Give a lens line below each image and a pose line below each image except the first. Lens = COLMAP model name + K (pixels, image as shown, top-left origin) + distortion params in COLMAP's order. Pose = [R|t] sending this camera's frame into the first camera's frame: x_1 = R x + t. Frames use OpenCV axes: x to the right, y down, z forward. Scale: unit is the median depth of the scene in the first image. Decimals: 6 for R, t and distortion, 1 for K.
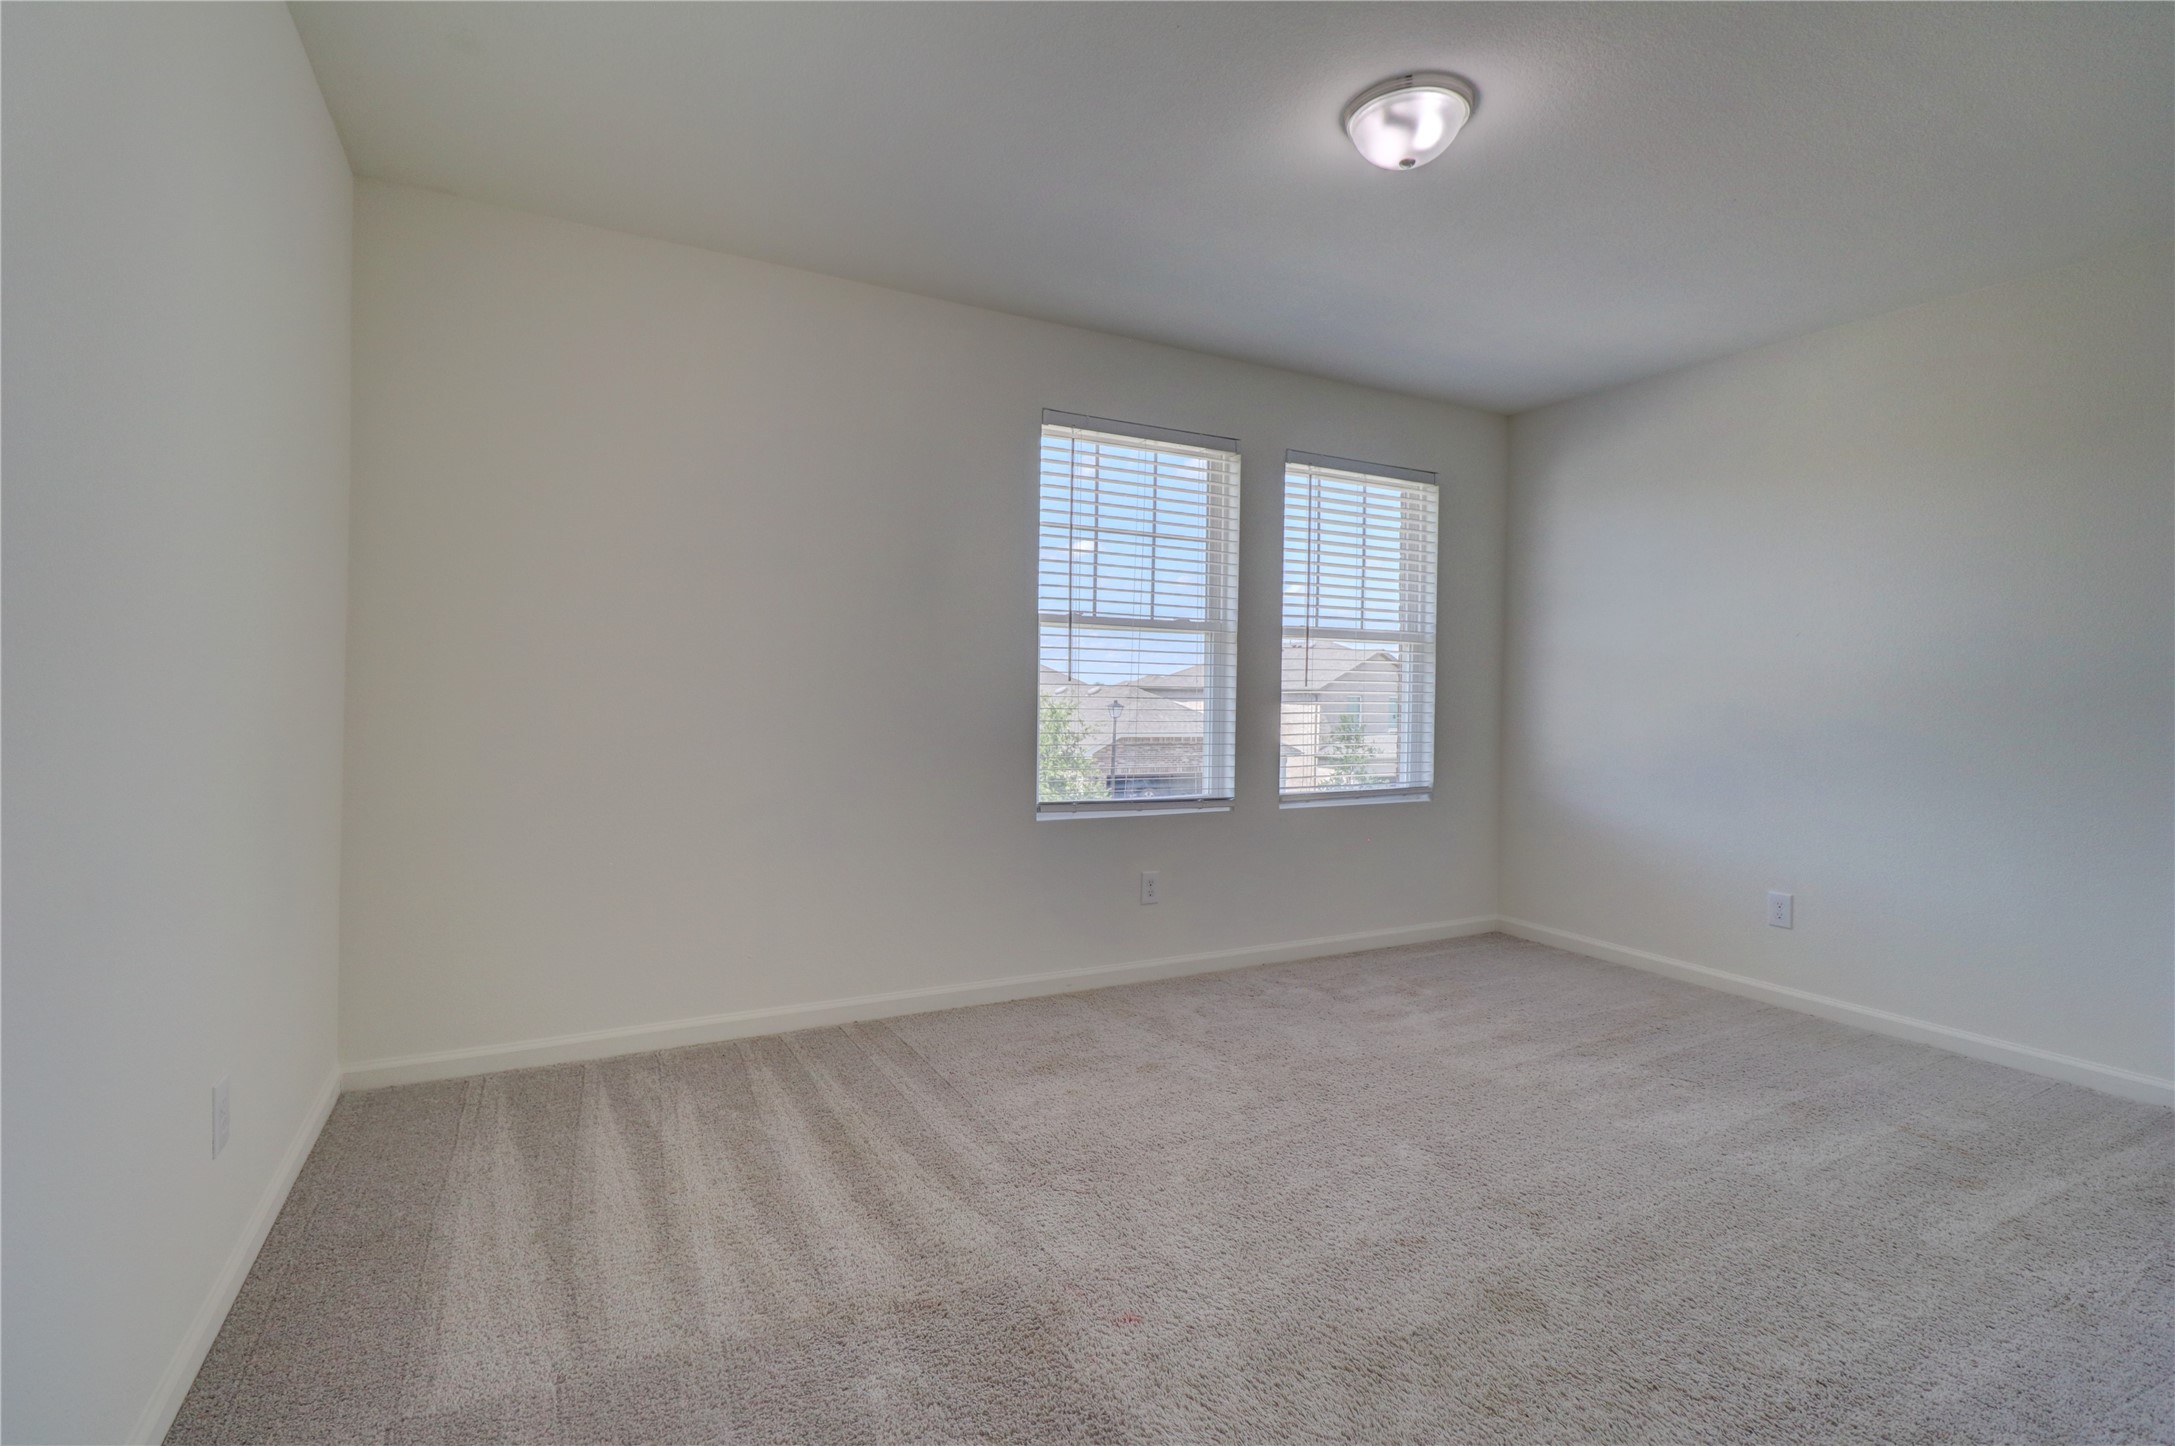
lens RADIAL K [[993.8, 0, 1093.7], [0, 993.8, 694.1], [0, 0, 1]] dist [0.000909, -0.014379]
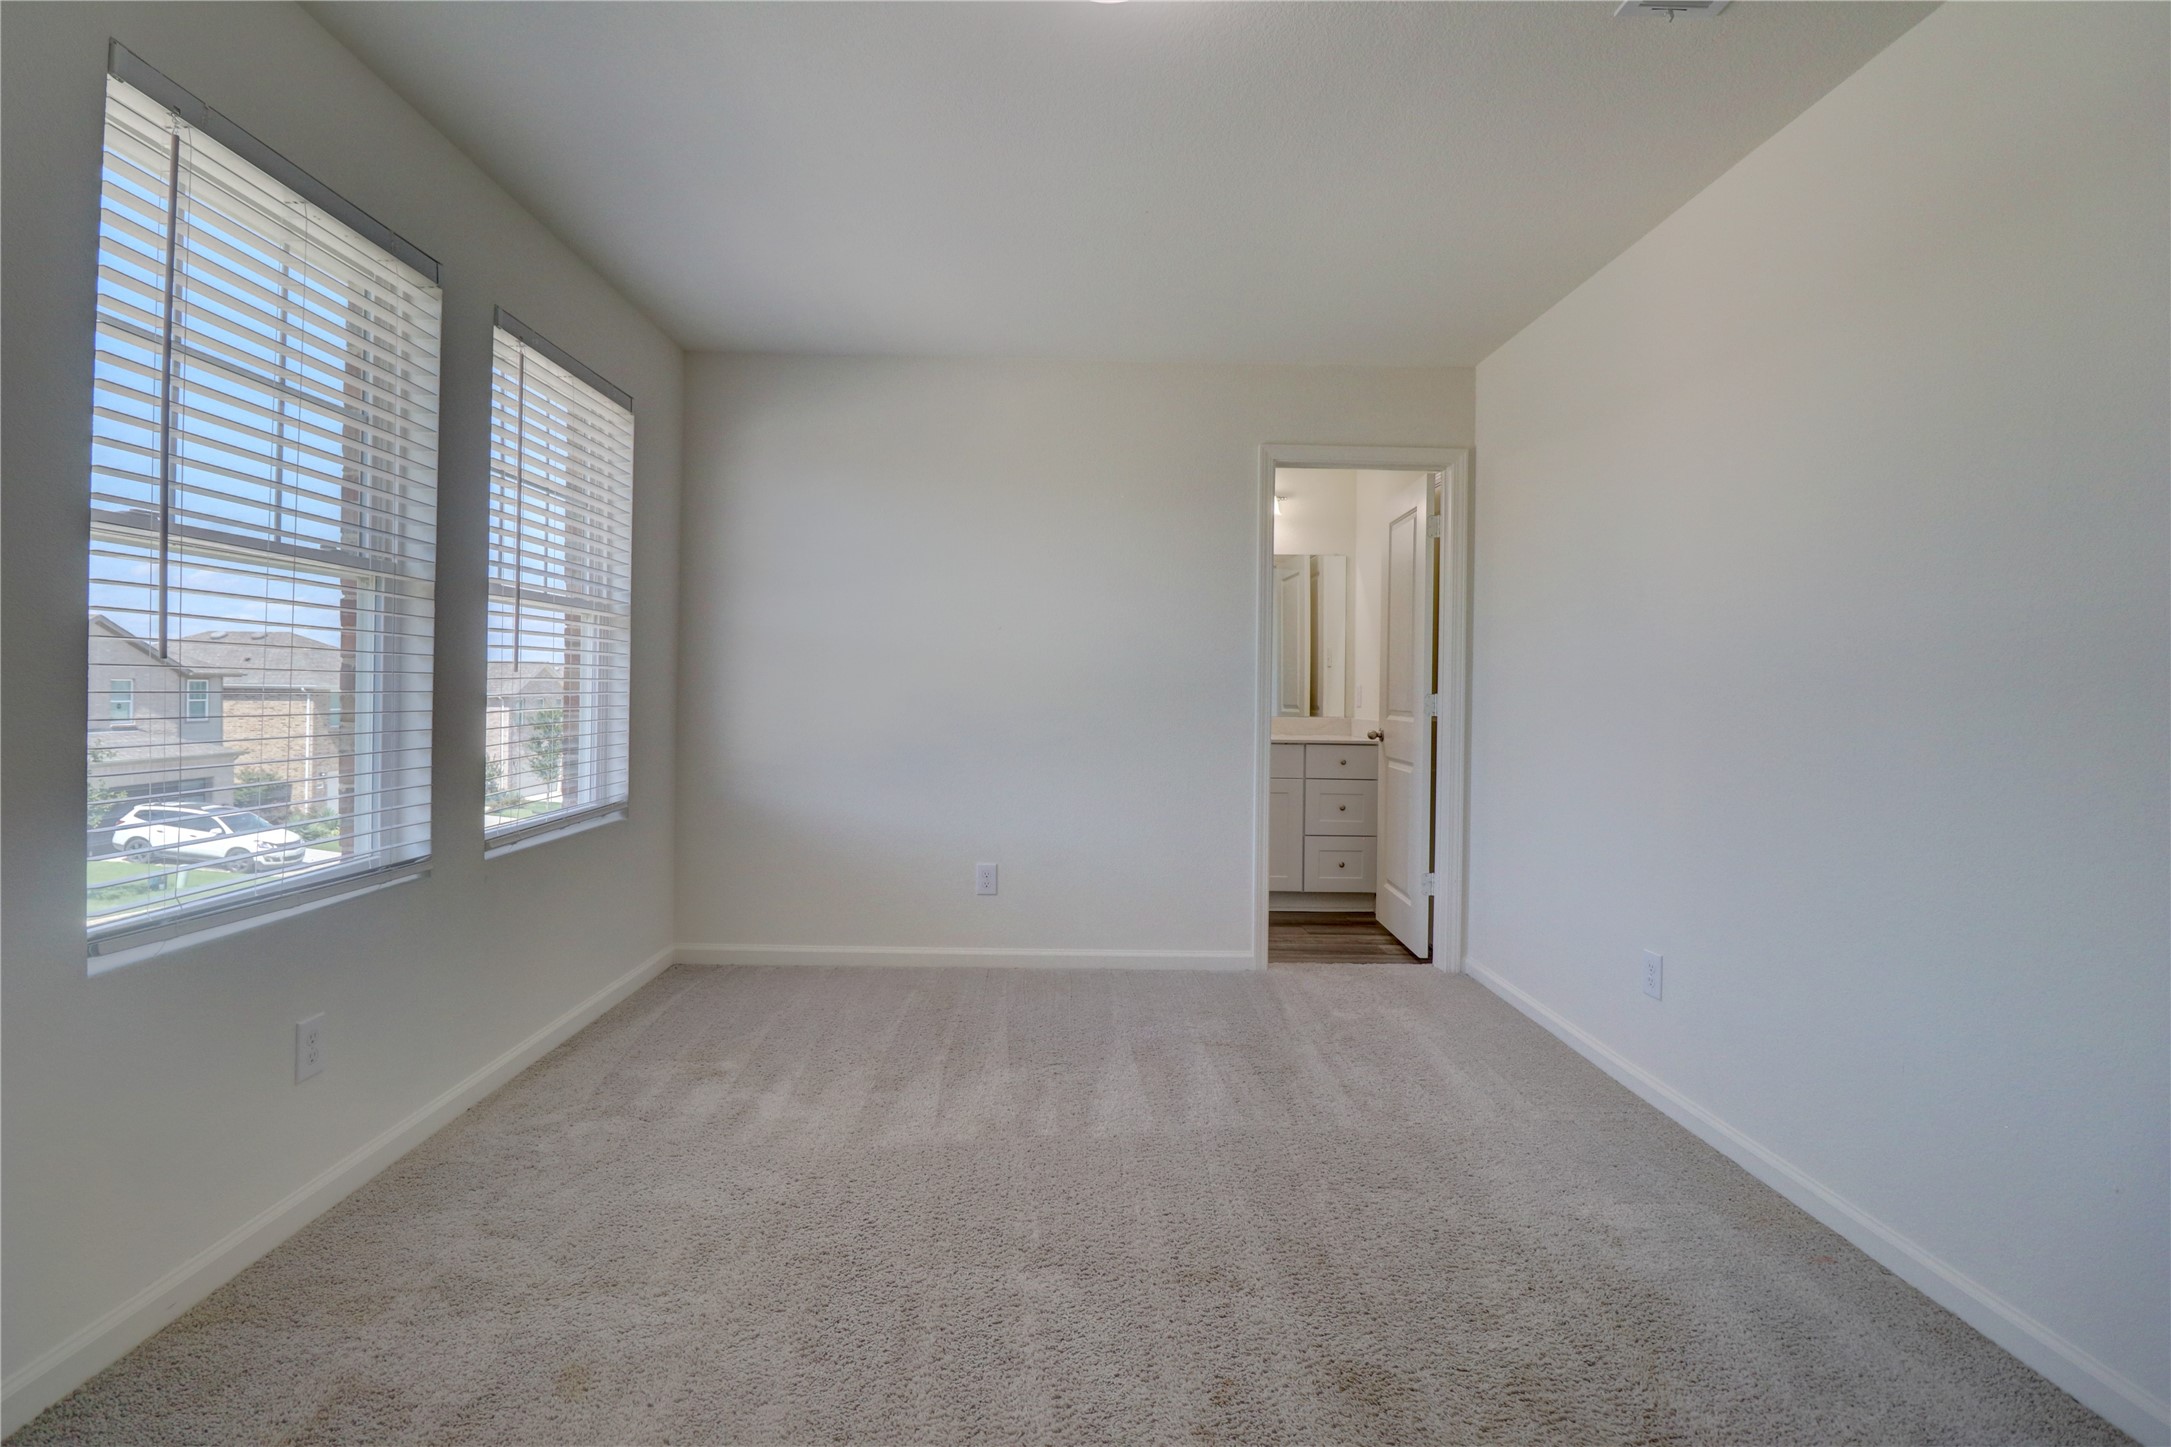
lens RADIAL K [[991.9, 0, 1091.7], [0, 991.9, 694.7], [0, 0, 1]] dist [0.000909, -0.014379]
pose [[0.466357, -0.014862, 0.884471, -0.227179], [-0.000989, 0.999849, 0.017322, -0.004694], [-0.884596, -0.008953, 0.466273, 0.410491]]
